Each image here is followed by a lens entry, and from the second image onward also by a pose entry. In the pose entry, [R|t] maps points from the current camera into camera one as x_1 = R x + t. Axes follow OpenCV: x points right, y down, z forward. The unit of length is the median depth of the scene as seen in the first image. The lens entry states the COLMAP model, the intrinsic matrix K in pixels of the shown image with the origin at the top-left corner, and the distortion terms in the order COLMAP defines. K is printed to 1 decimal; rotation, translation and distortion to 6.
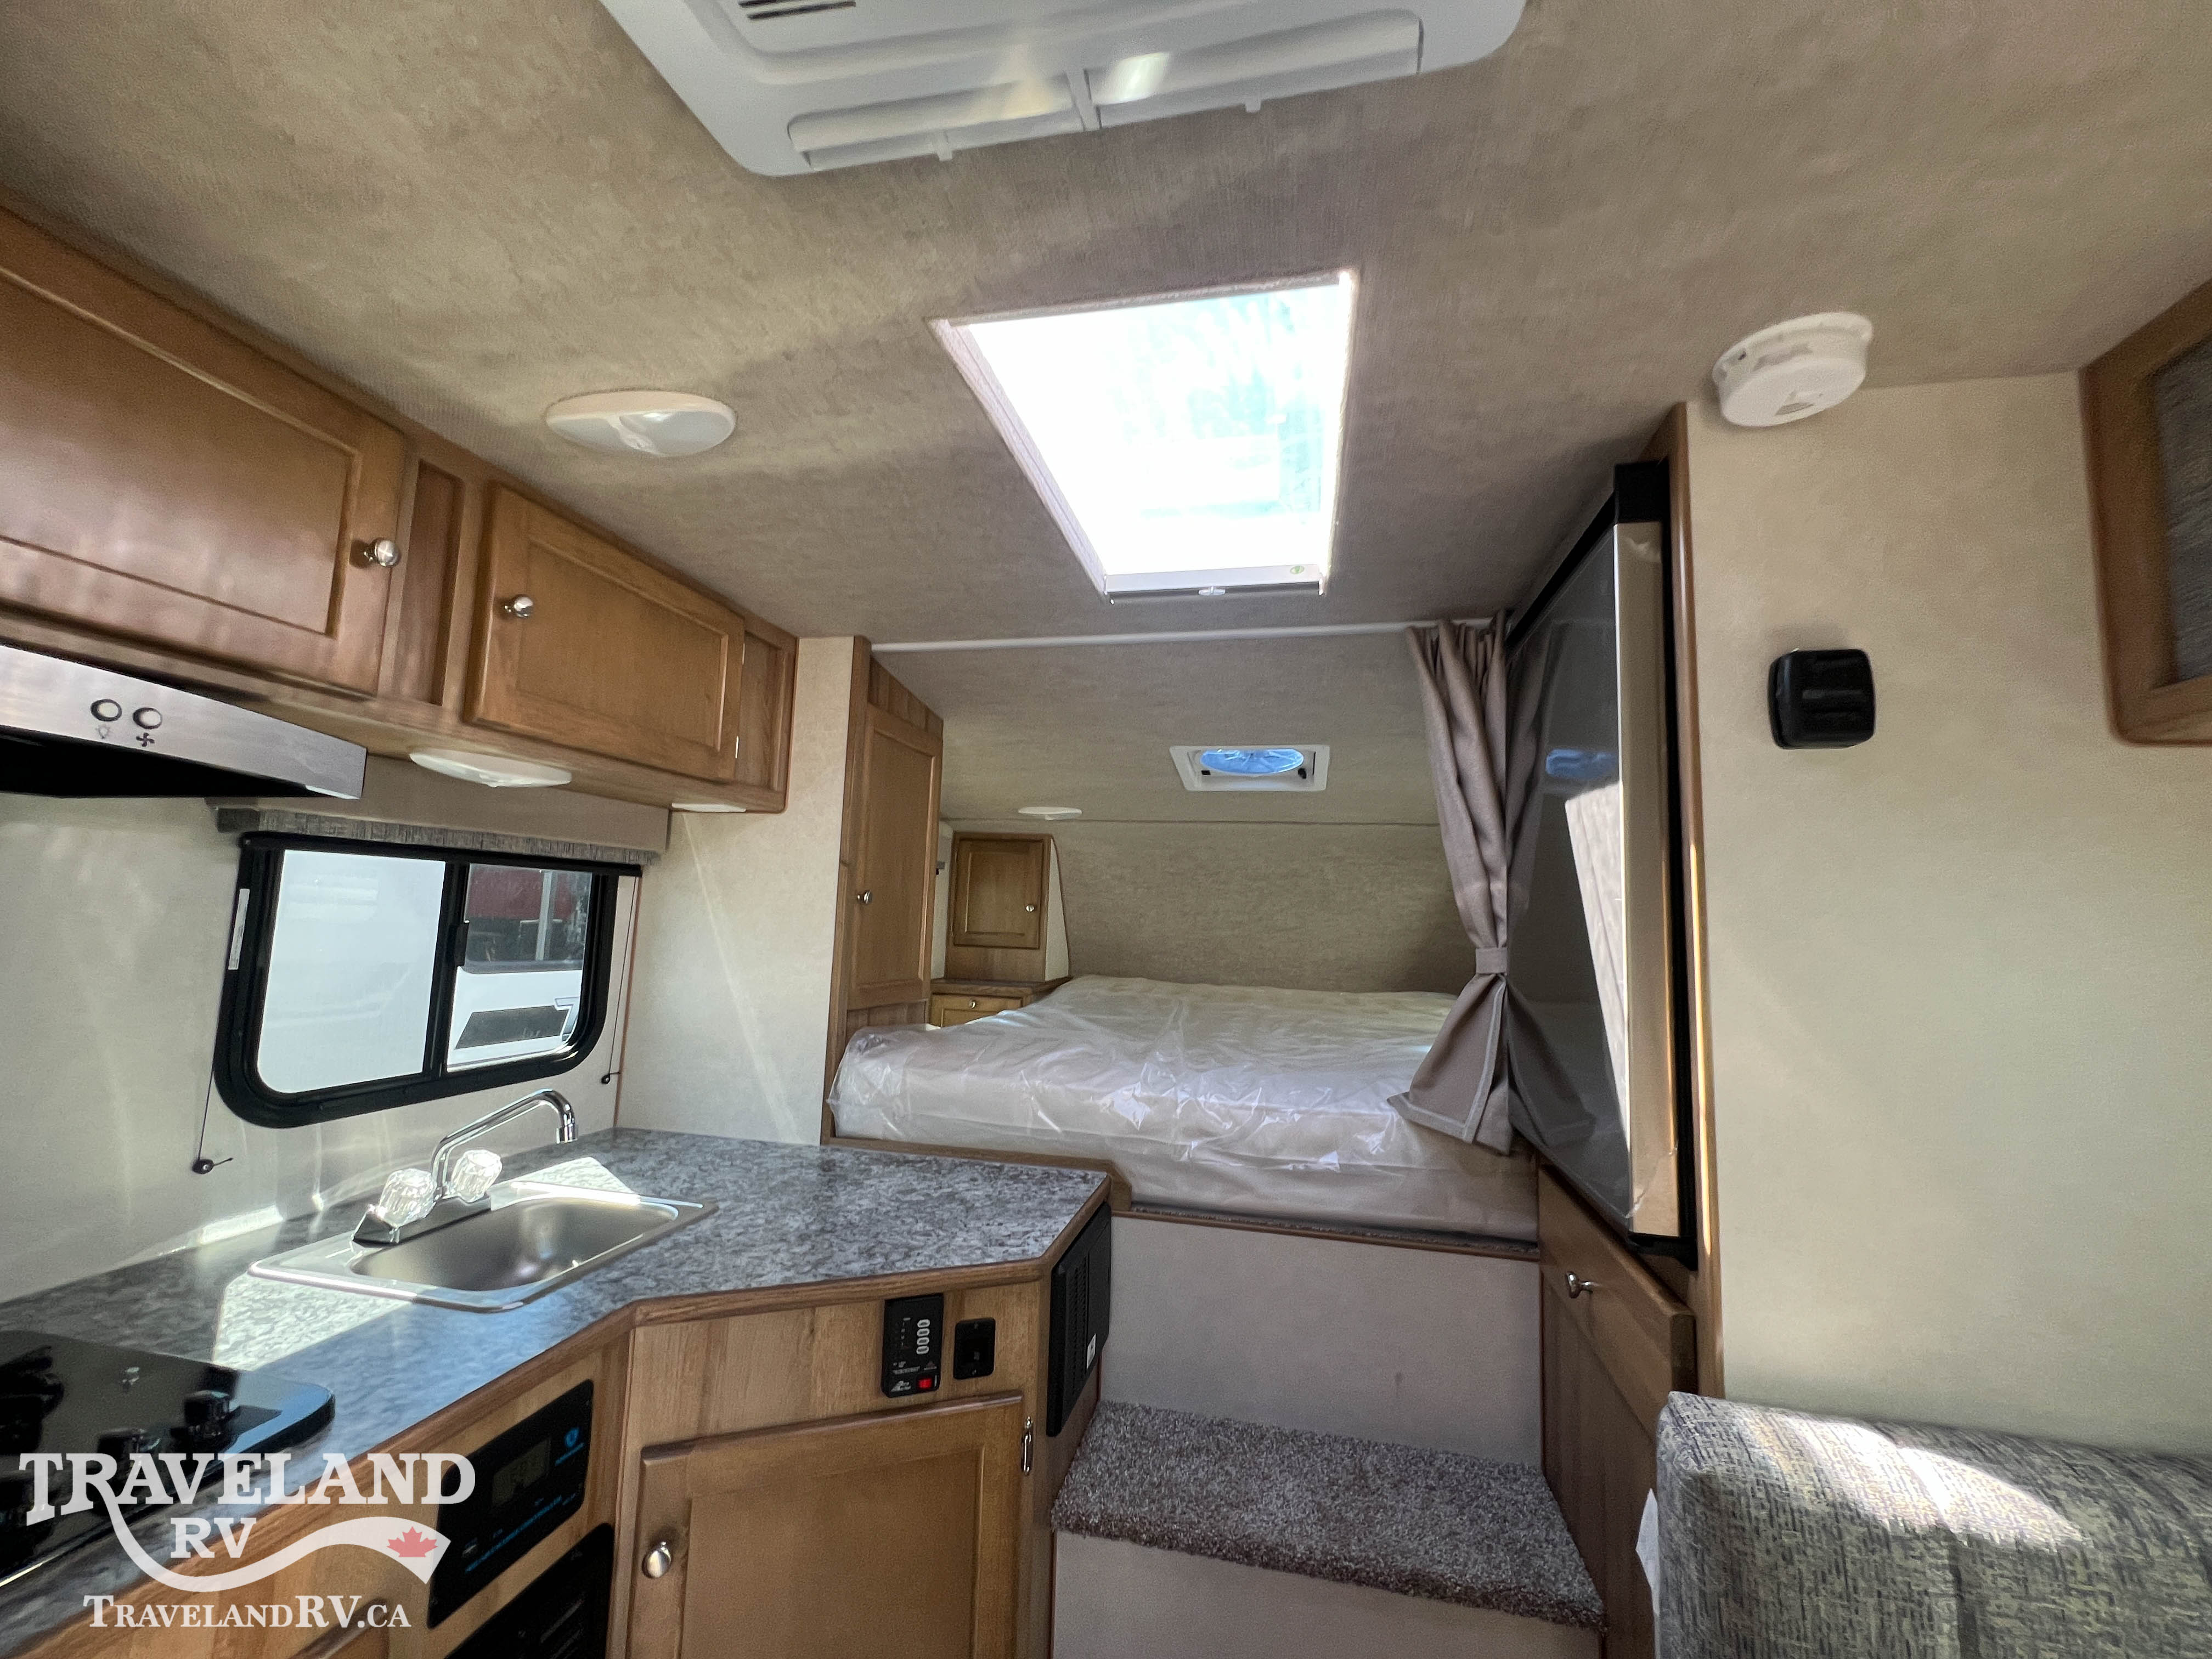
lens RADIAL K [[887.2, 0, 1108.2], [0, 887.2, 827.1], [0, 0, 1]] dist [-0.000265, 0.000496]
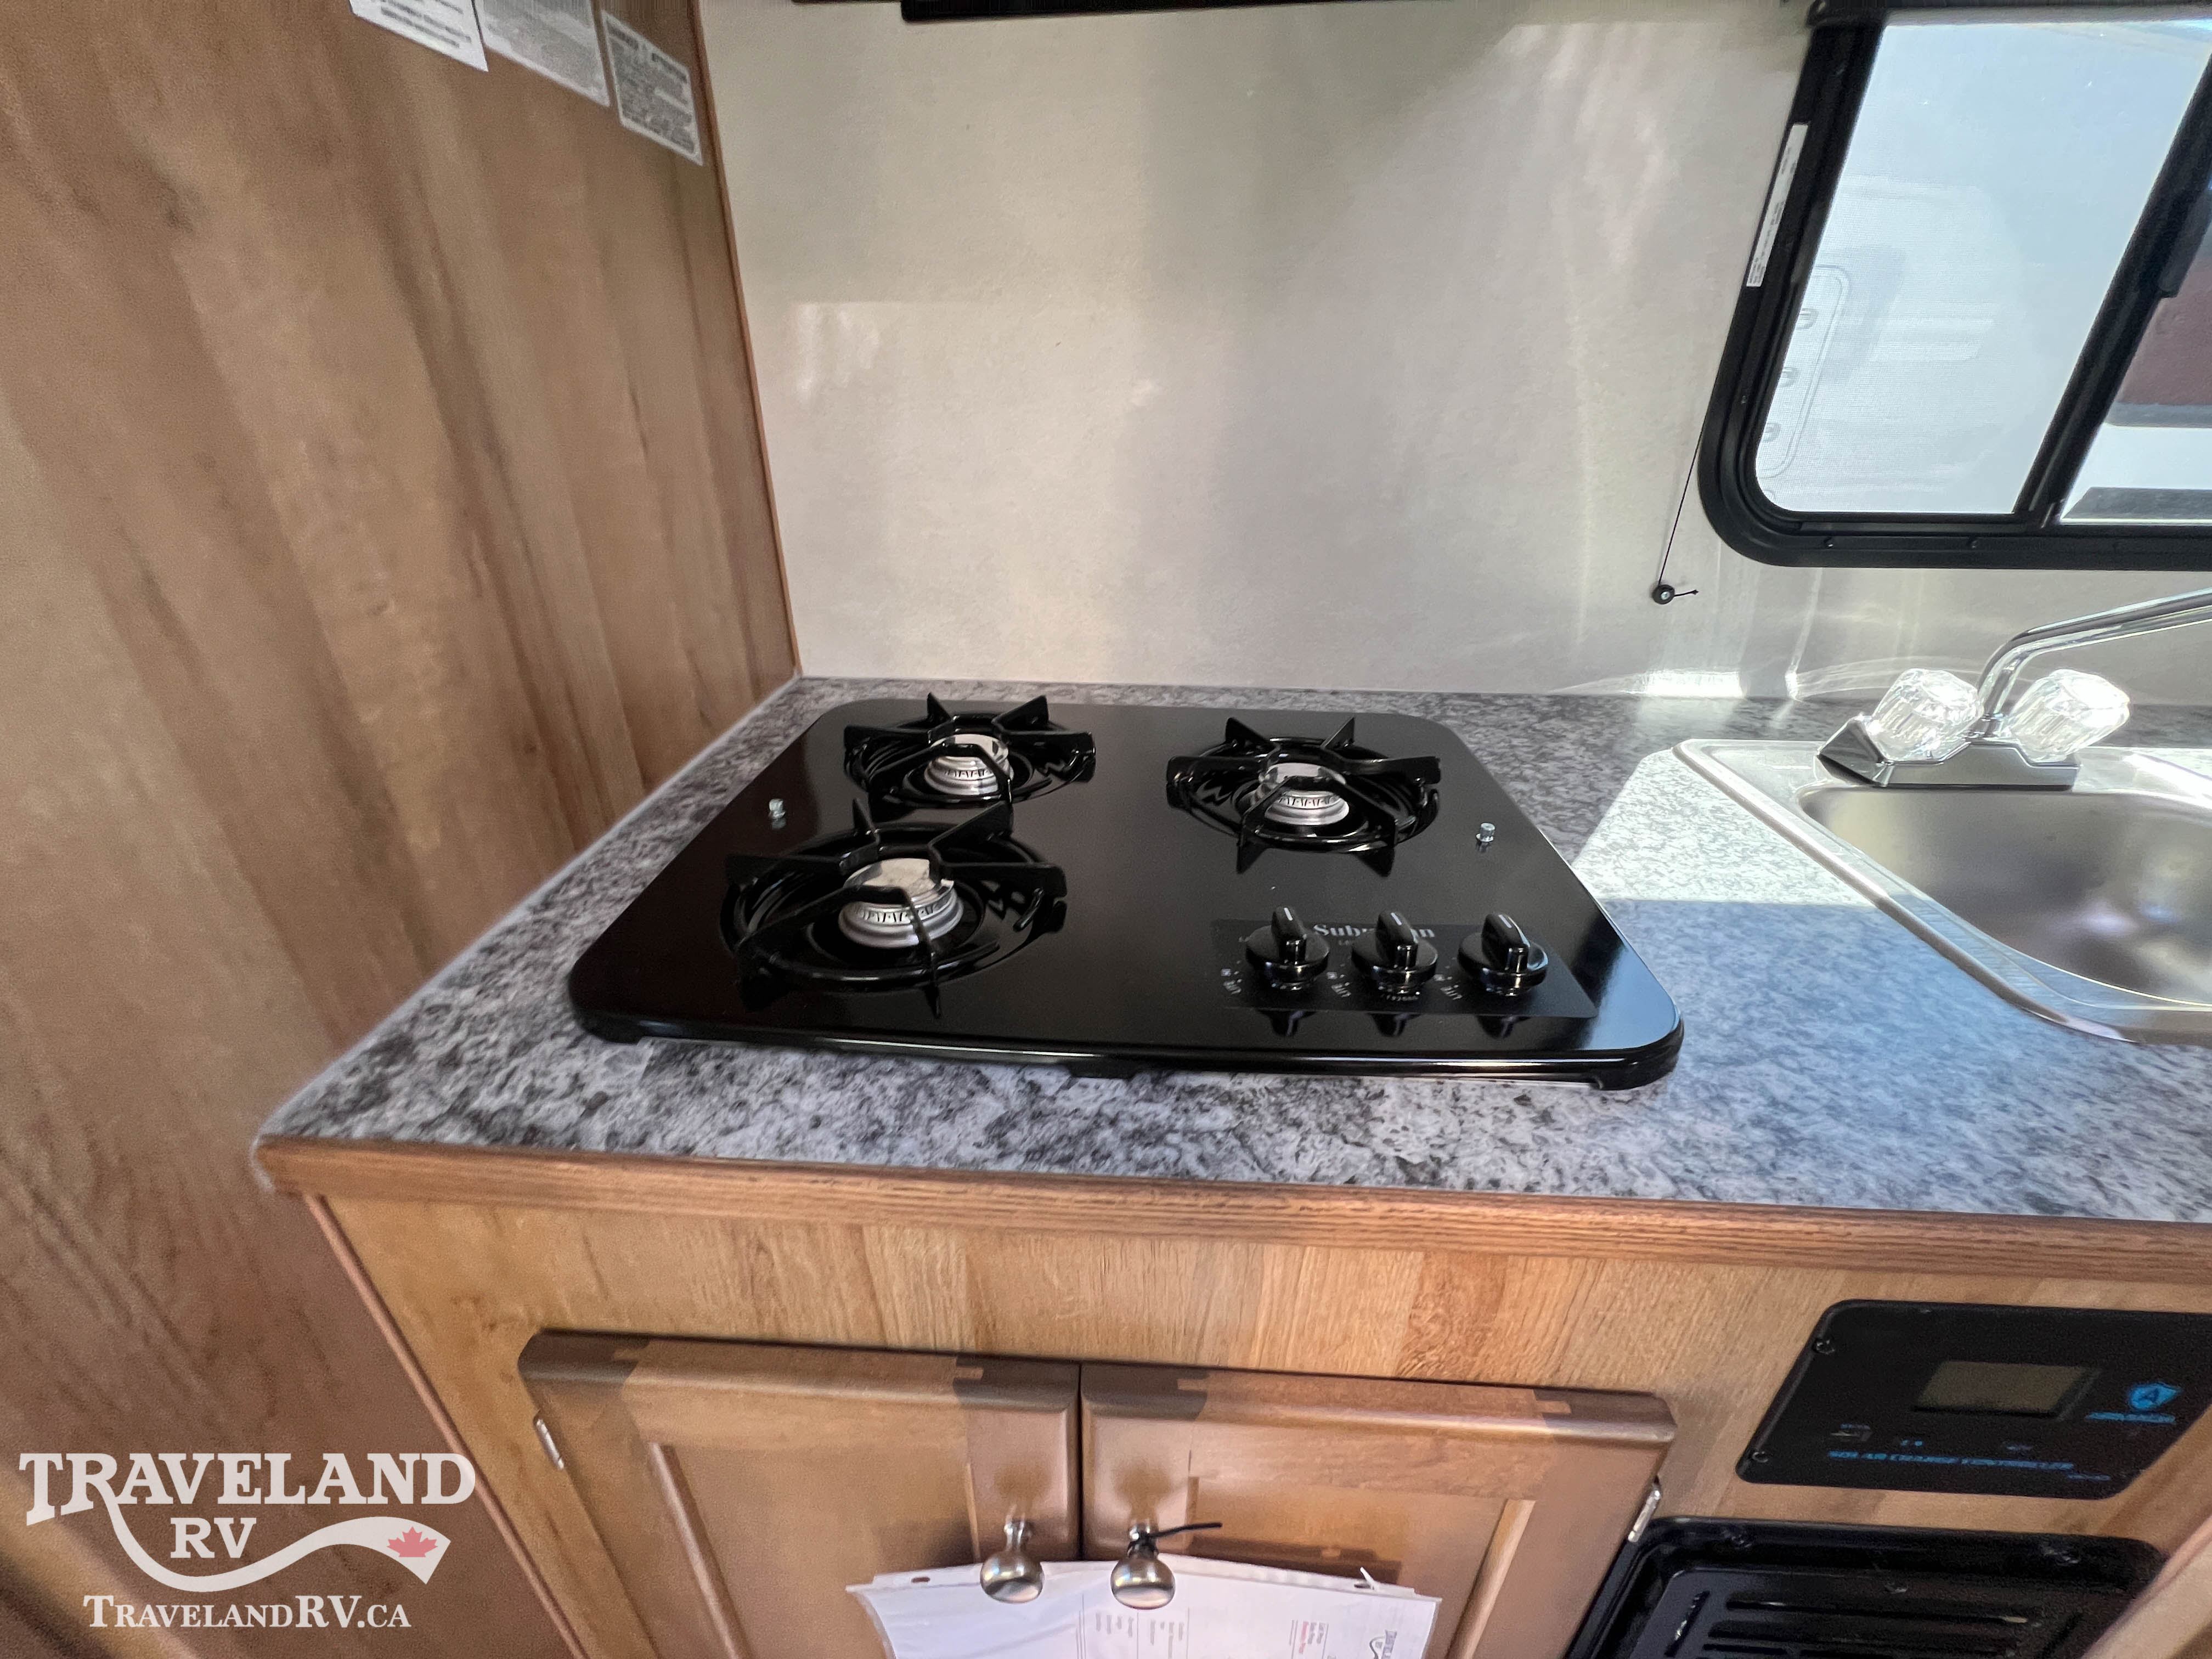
lens RADIAL K [[887.5, 0, 1099.7], [0, 887.5, 829.7], [0, 0, 1]] dist [0.000524, -0.000537]
pose [[0.158405, 0.416793, -0.895093, -0.259622], [0.108504, 0.893701, 0.435346, 0.136812], [0.981394, -0.166082, 0.096343, 0.322411]]
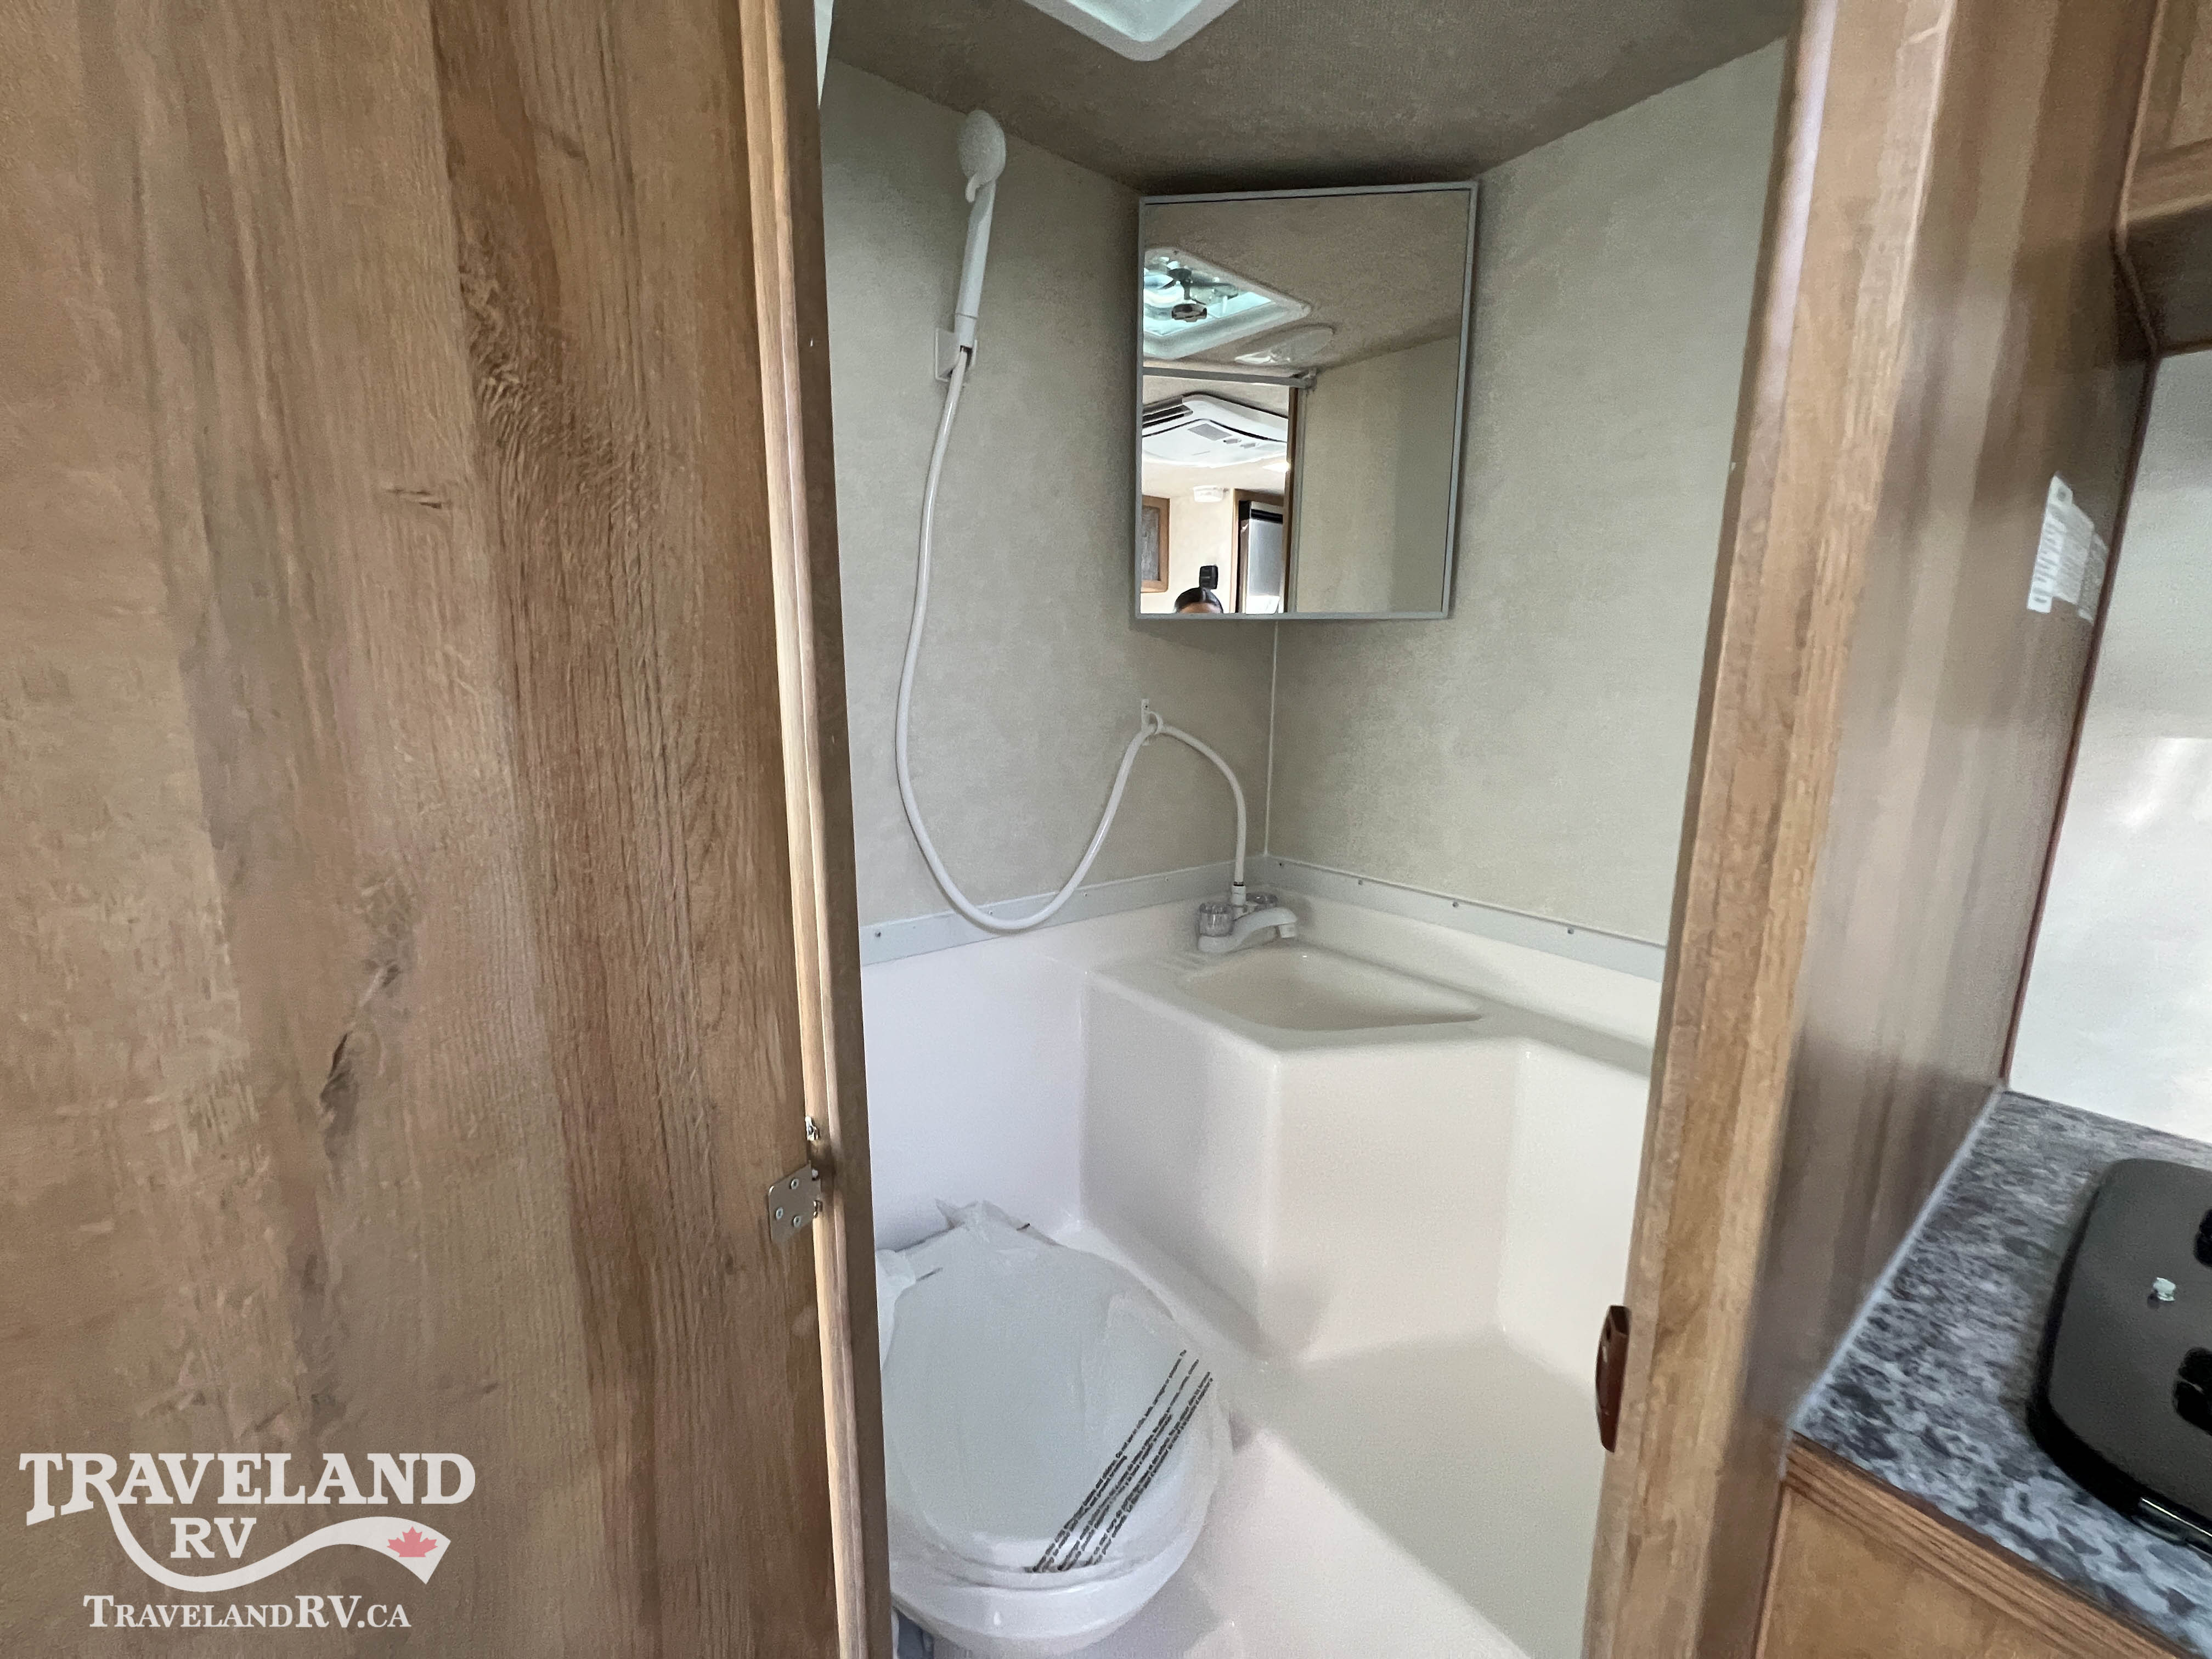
lens RADIAL K [[889.8, 0, 1099.6], [0, 889.8, 827.9], [0, 0, 1]] dist [-0.003060, 0.000974]
pose [[-0.633103, 0.100854, -0.767469, -0.114052], [0.047934, 0.994681, 0.091170, 0.046754], [0.772582, 0.020932, -0.634570, 0.111473]]
